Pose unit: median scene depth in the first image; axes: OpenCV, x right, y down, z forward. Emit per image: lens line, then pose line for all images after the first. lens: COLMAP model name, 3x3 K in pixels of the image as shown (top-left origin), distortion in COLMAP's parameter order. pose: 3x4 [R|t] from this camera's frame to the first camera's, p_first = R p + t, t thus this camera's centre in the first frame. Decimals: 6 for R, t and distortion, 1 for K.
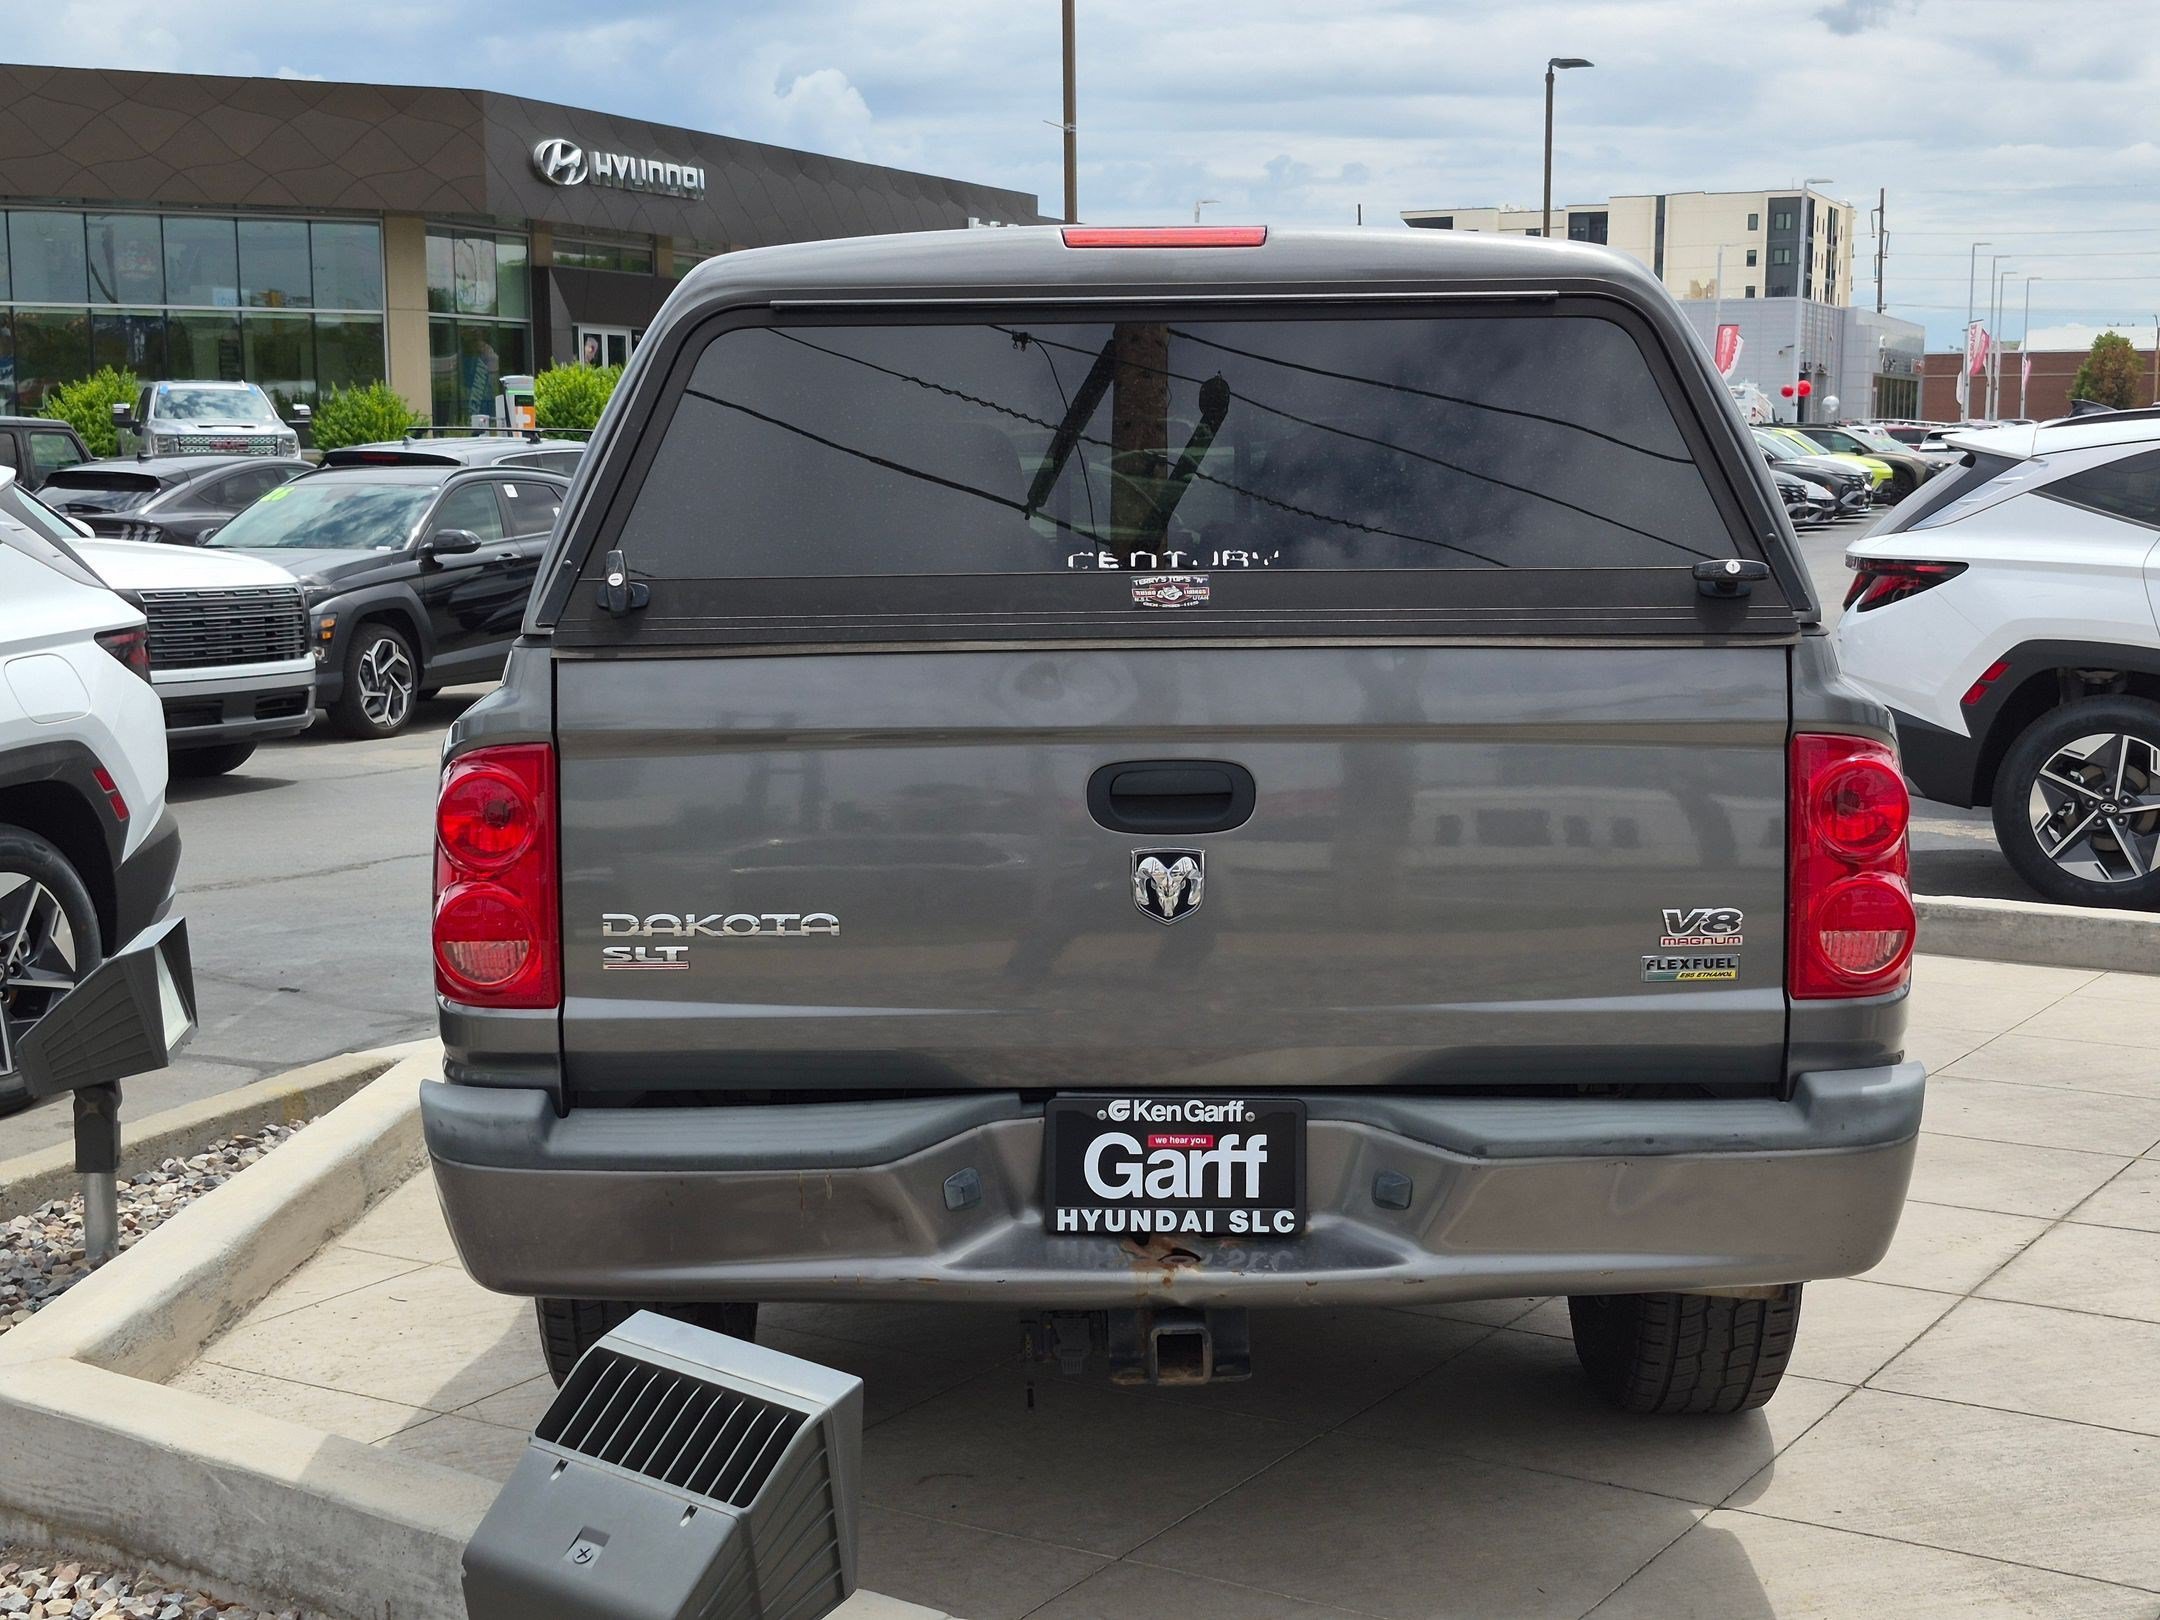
lens RADIAL K [[3051.7, 0, 1170.3], [0, 3051.7, 805.5], [0, 0, 1]] dist [0.197094, -0.464732]
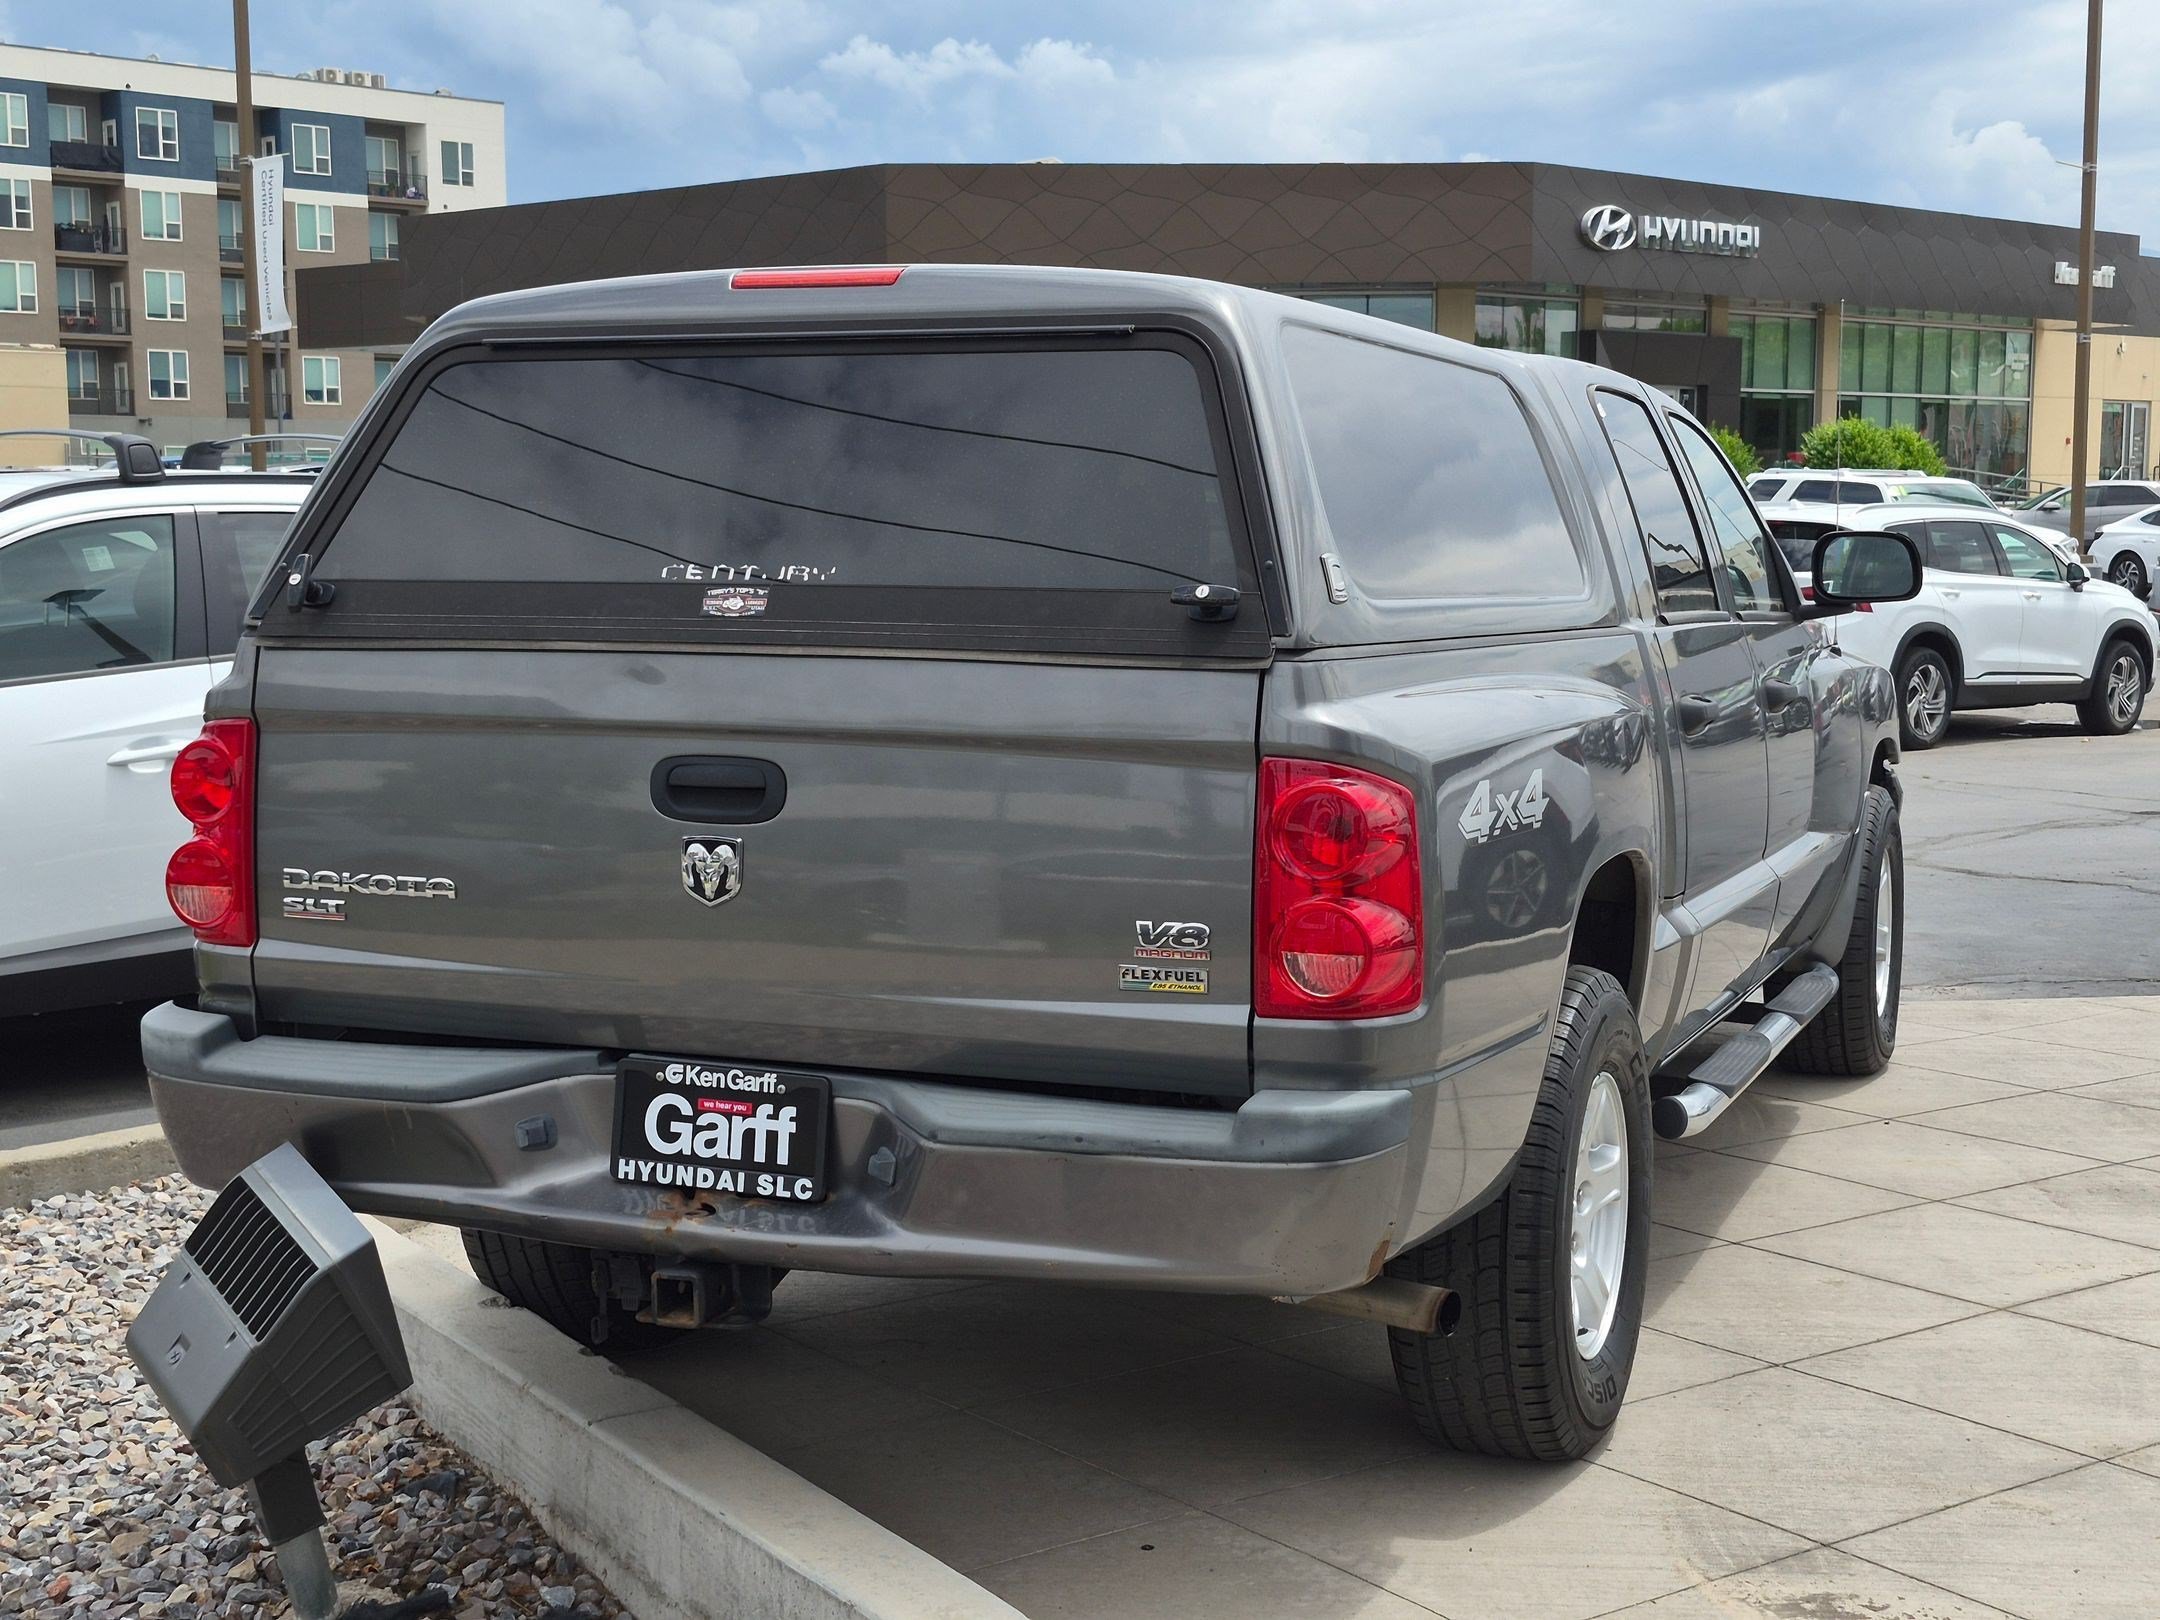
lens RADIAL K [[2987.1, 0, 1080.0], [0, 2987.1, 810.0], [0, 0, 1]] dist [0.204002, -0.021316]
pose [[0.921877, 0.048491, -0.384436, 0.526160], [-0.054435, 0.998507, -0.004588, 0.002369], [0.383639, 0.025157, 0.923140, 0.059722]]
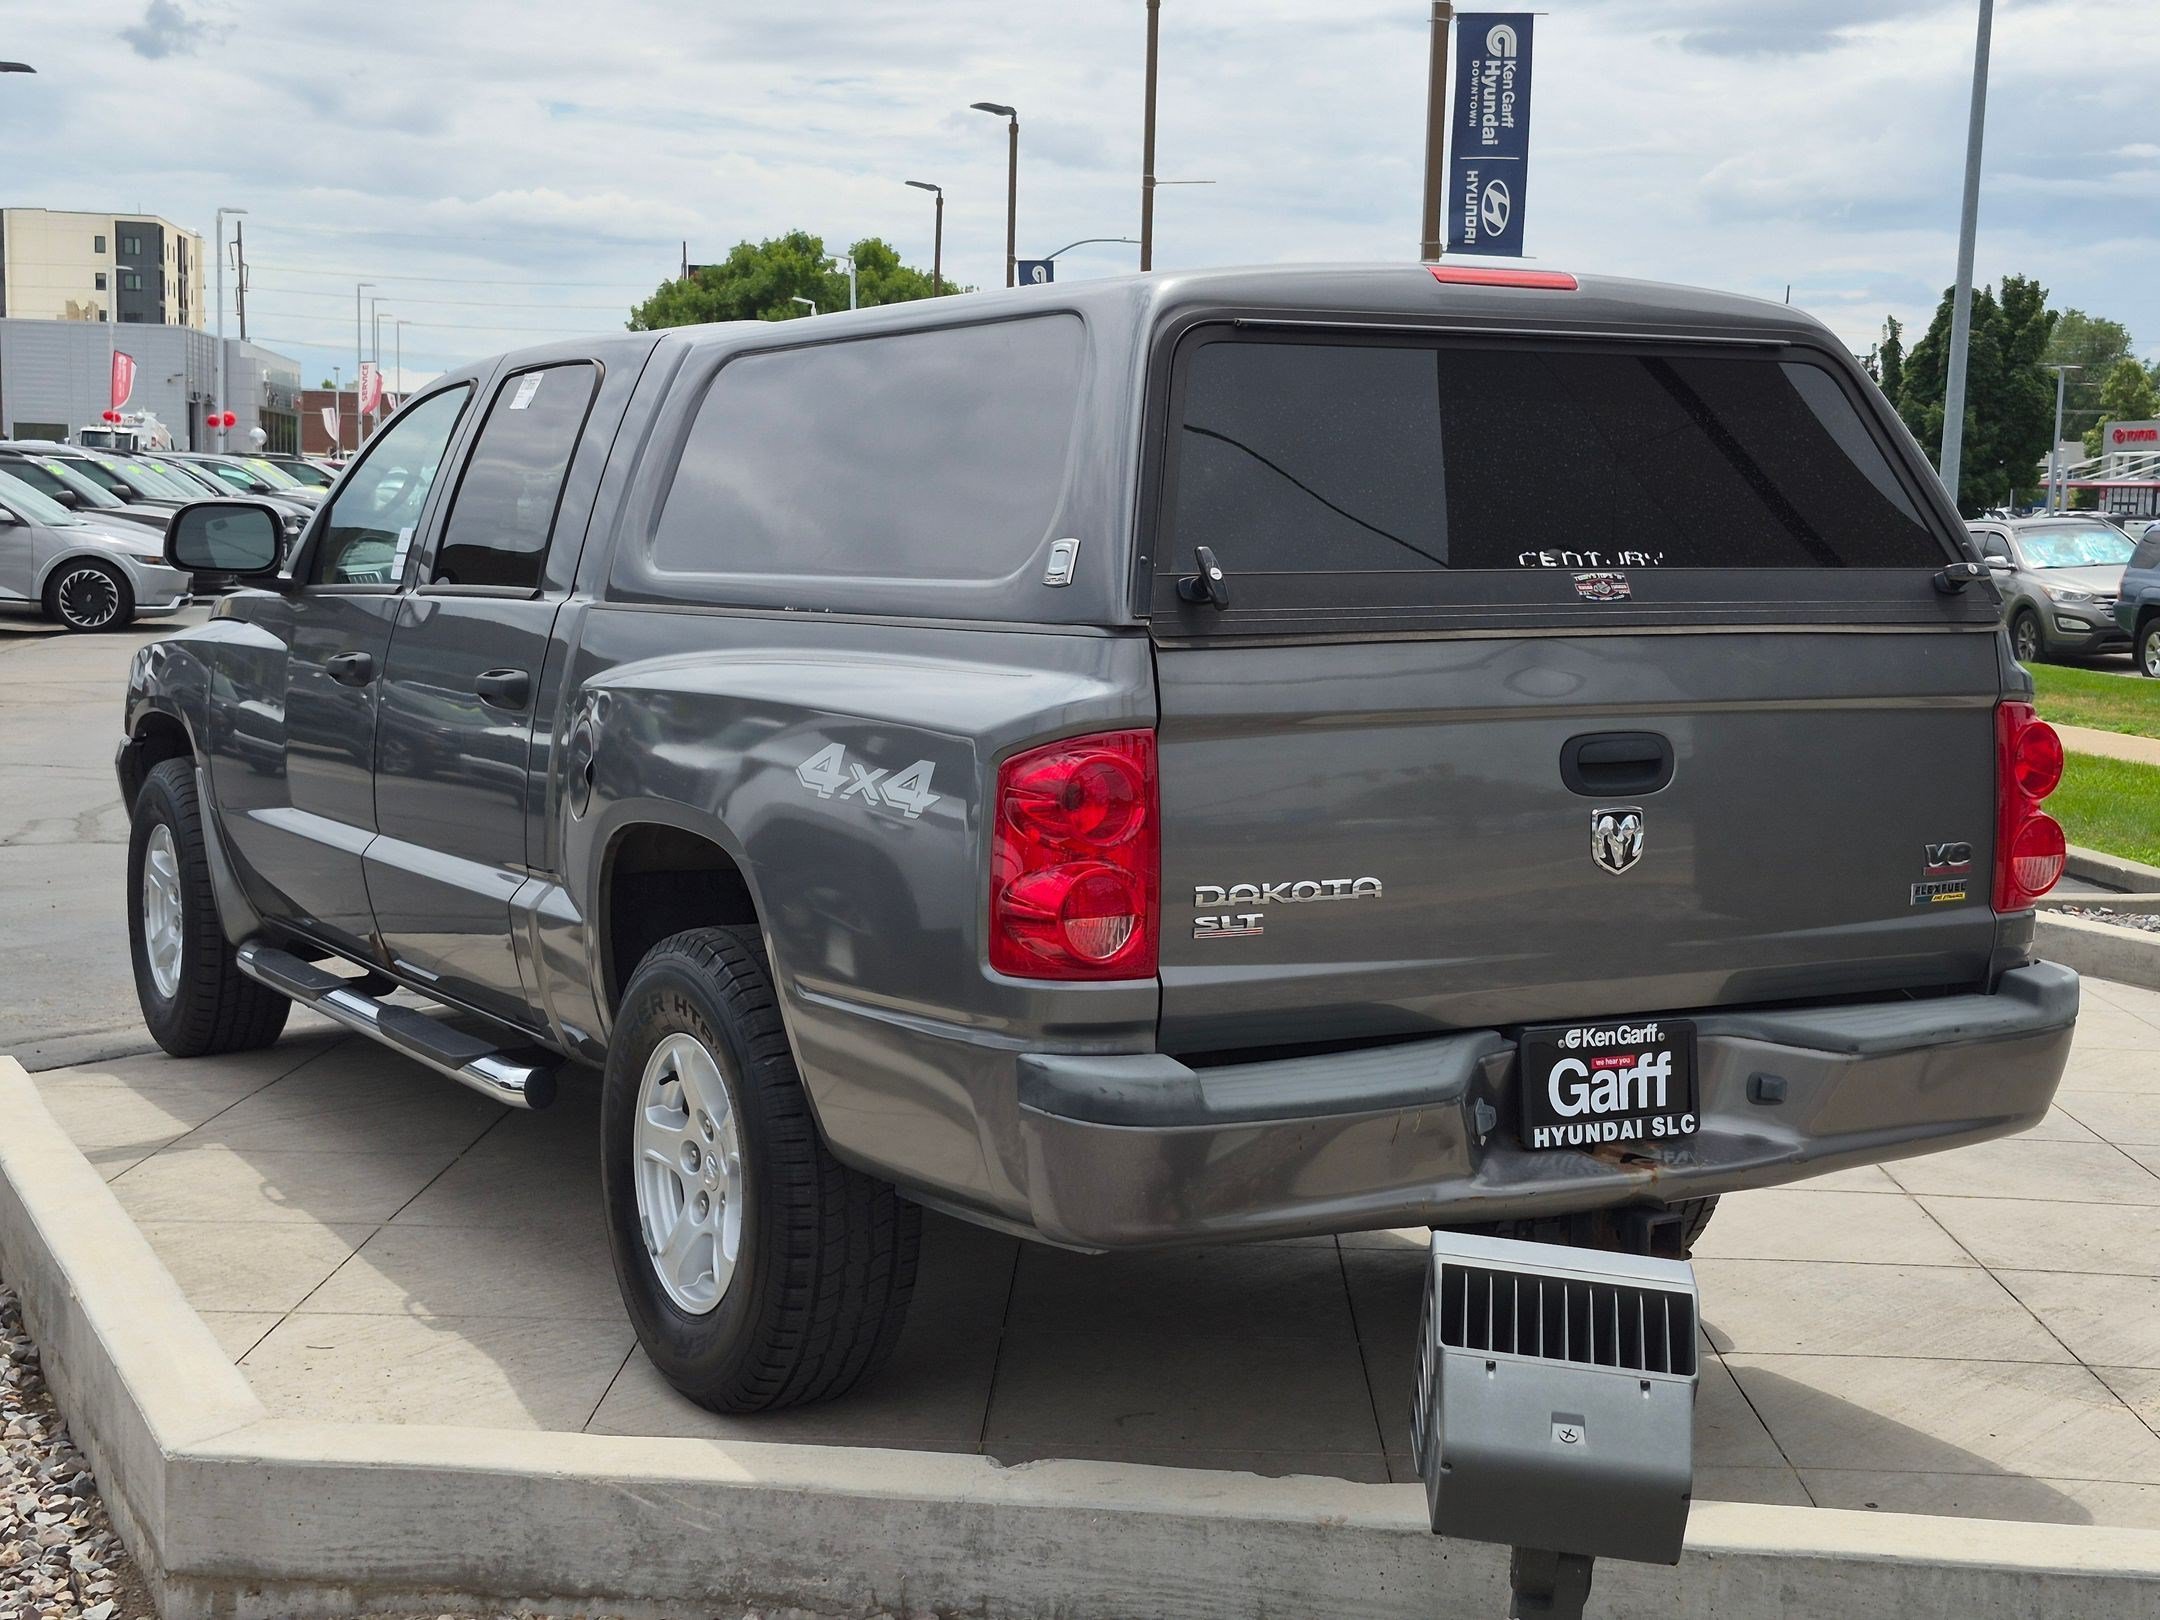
lens RADIAL K [[3051.7, 0, 1170.3], [0, 3051.7, 805.5], [0, 0, 1]] dist [0.197094, -0.464732]
pose [[0.859405, -0.031584, 0.510320, -0.730189], [0.035010, 0.999383, 0.002894, 0.003595], [-0.510096, 0.015379, 0.859980, 0.086882]]
